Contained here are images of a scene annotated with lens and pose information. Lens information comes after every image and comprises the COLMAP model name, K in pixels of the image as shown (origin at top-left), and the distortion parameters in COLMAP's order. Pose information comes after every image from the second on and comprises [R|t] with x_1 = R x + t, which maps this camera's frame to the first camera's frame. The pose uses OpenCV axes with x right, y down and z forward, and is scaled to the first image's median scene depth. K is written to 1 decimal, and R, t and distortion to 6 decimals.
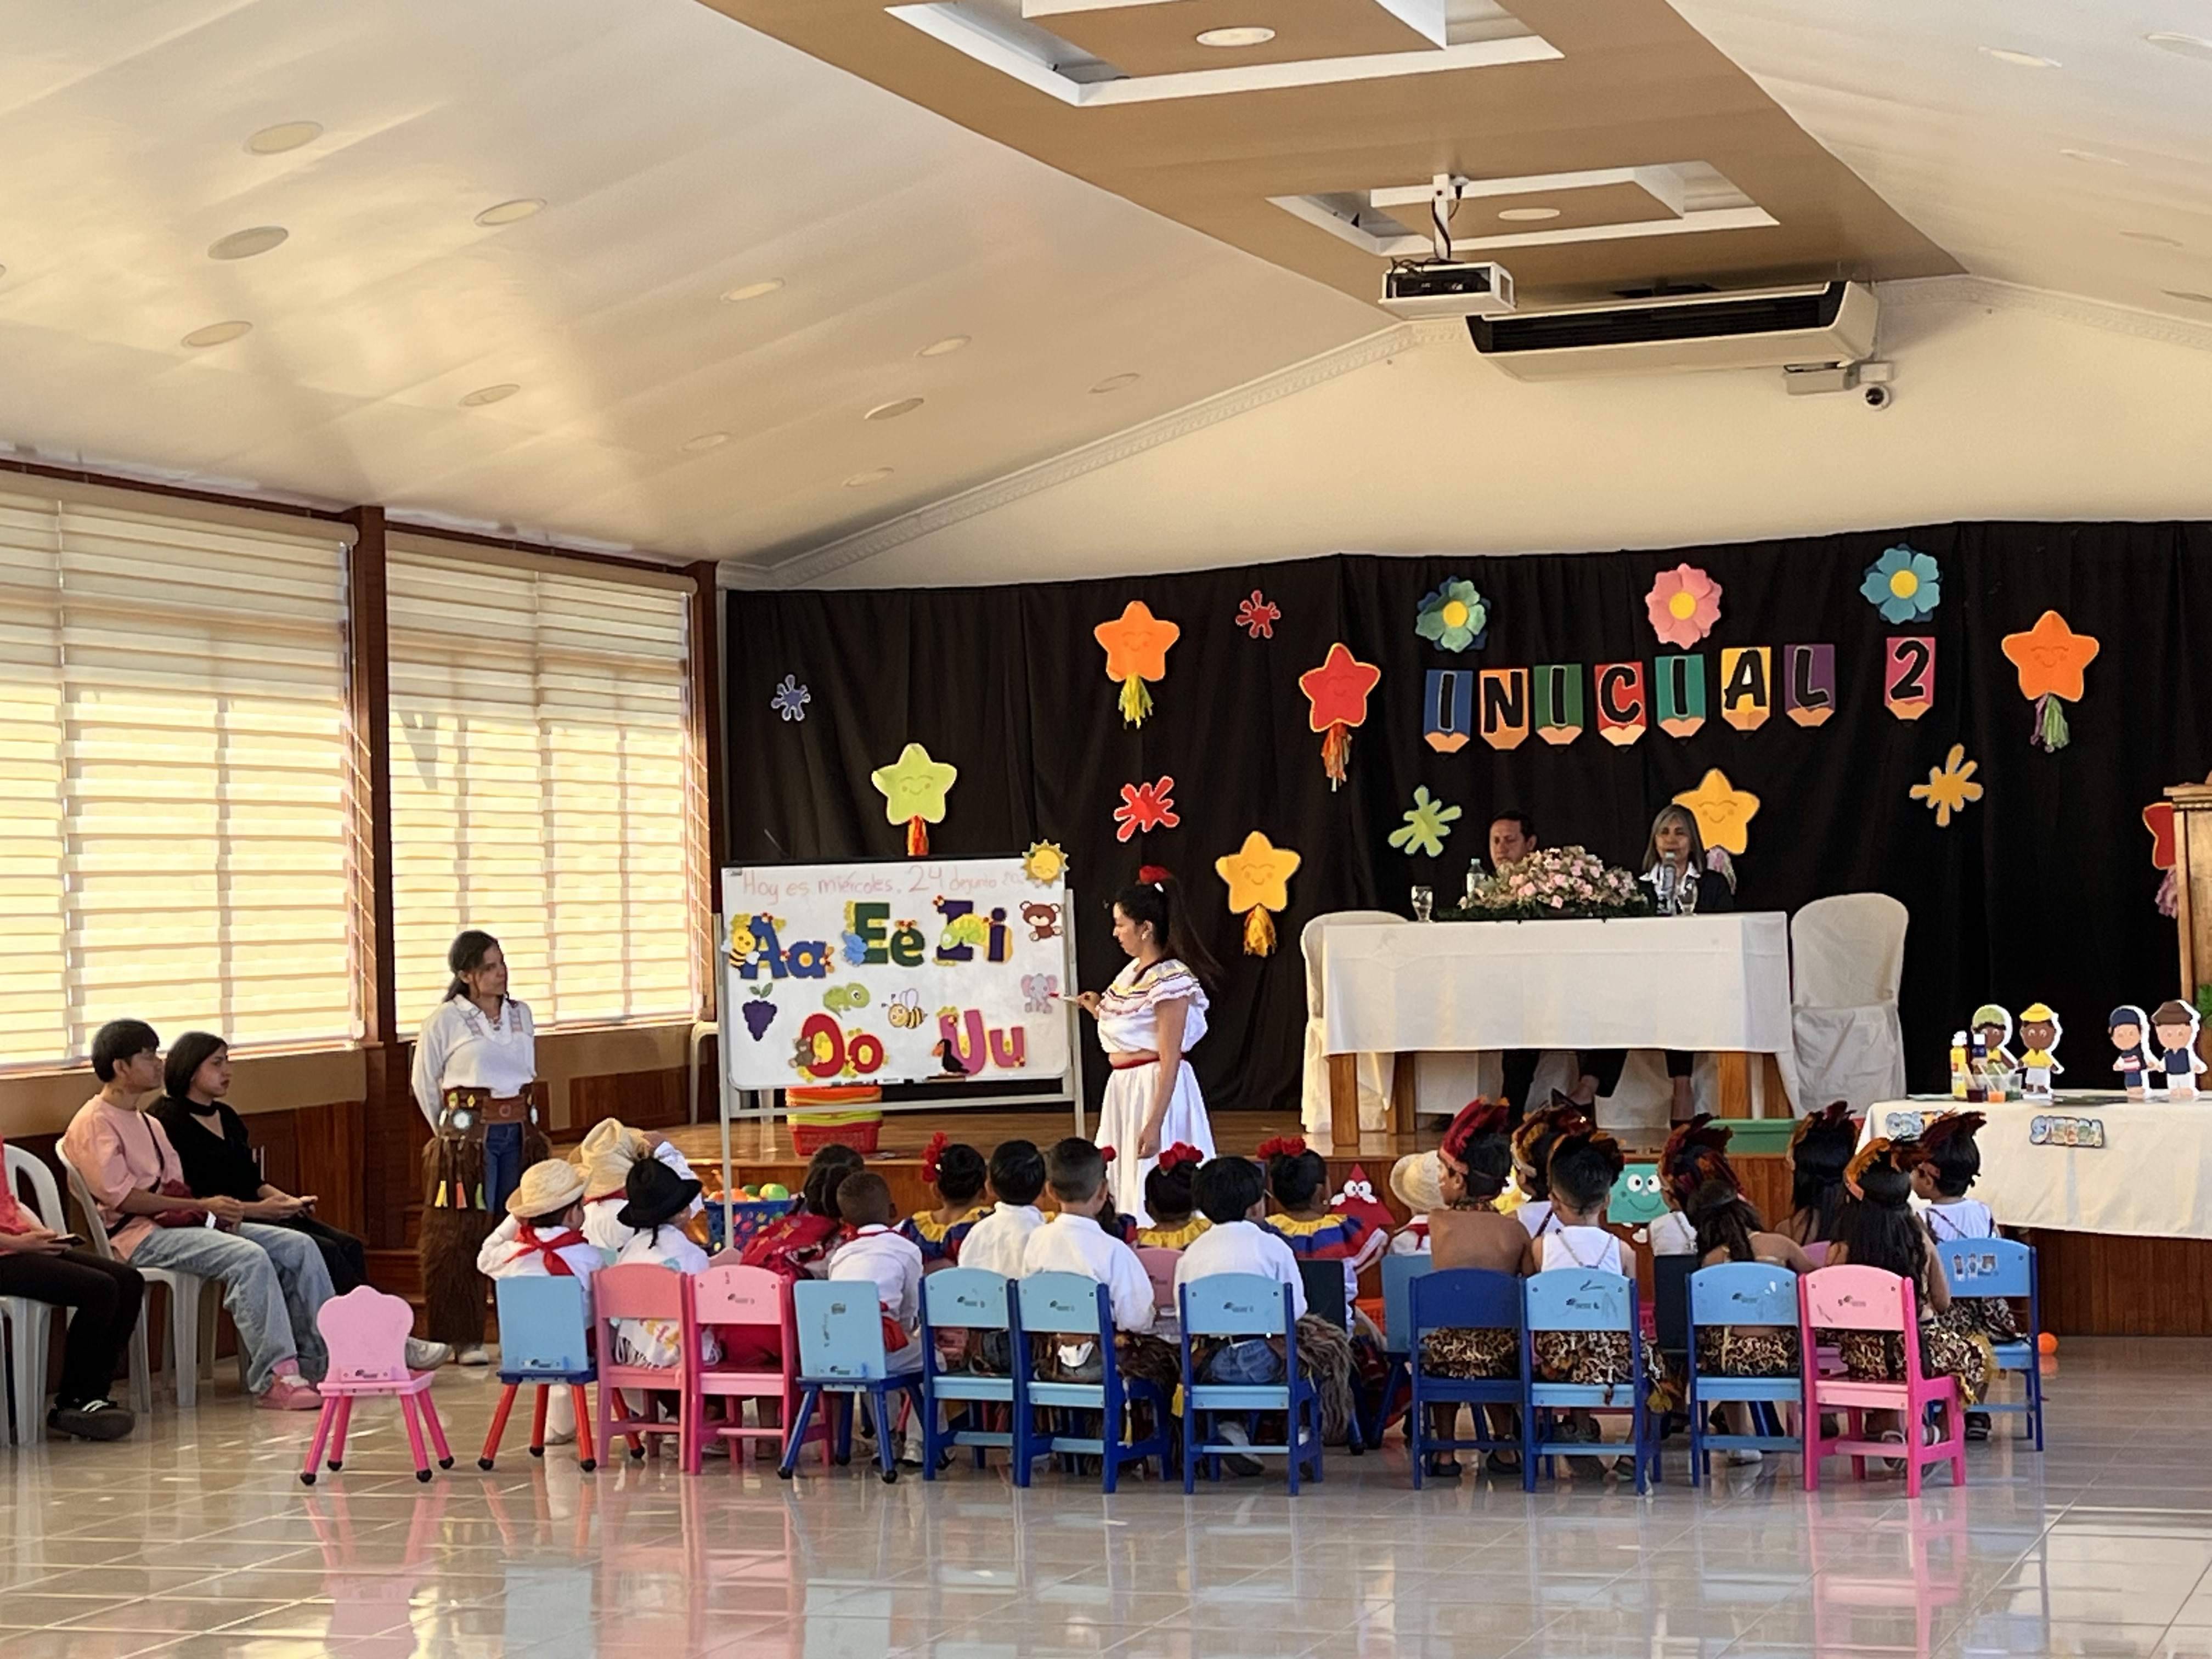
lens RADIAL K [[4226.5, 0, 1105.9], [0, 4226.5, 827.7], [0, 0, 1]] dist [0.043752, 0.000000]
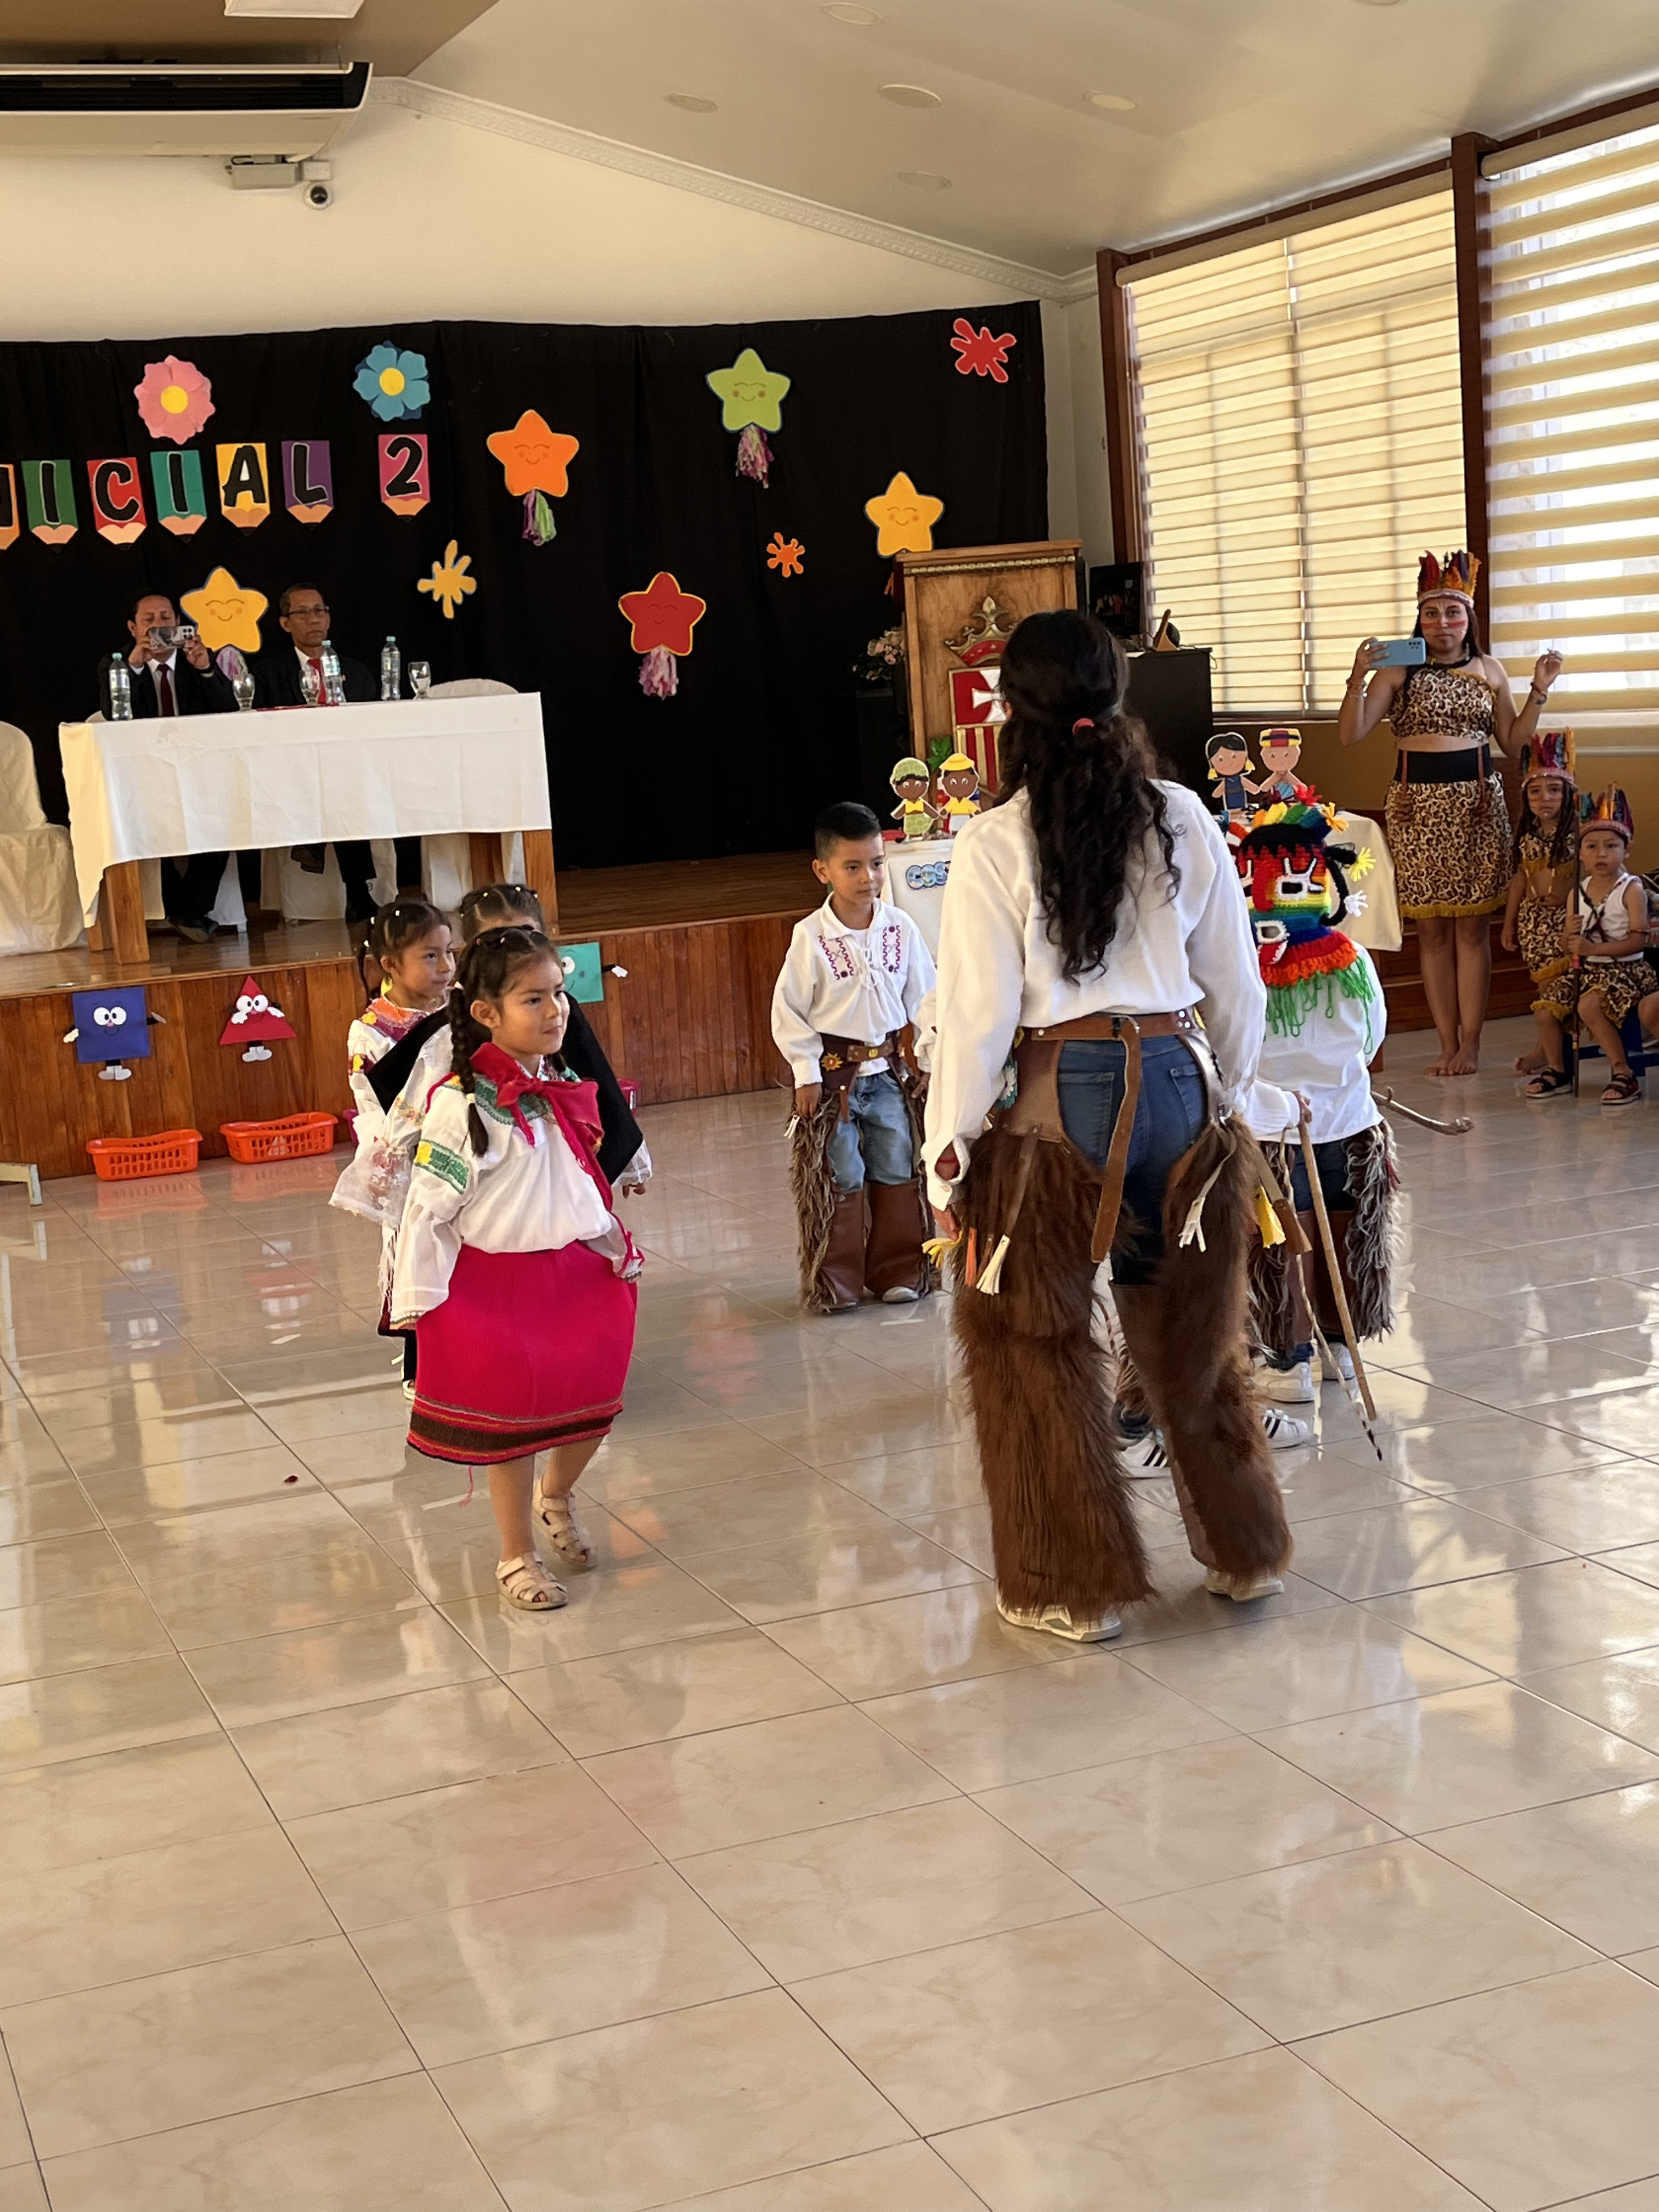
lens RADIAL K [[3008.8, 0, 836.9], [0, 3008.8, 1123.3], [0, 0, 1]] dist [0.049271, 0.000000]
pose [[0.753846, -0.126444, 0.644770, -0.224018], [0.038862, 0.988171, 0.148352, 0.015883], [-0.655901, -0.086777, 0.749843, 0.354136]]
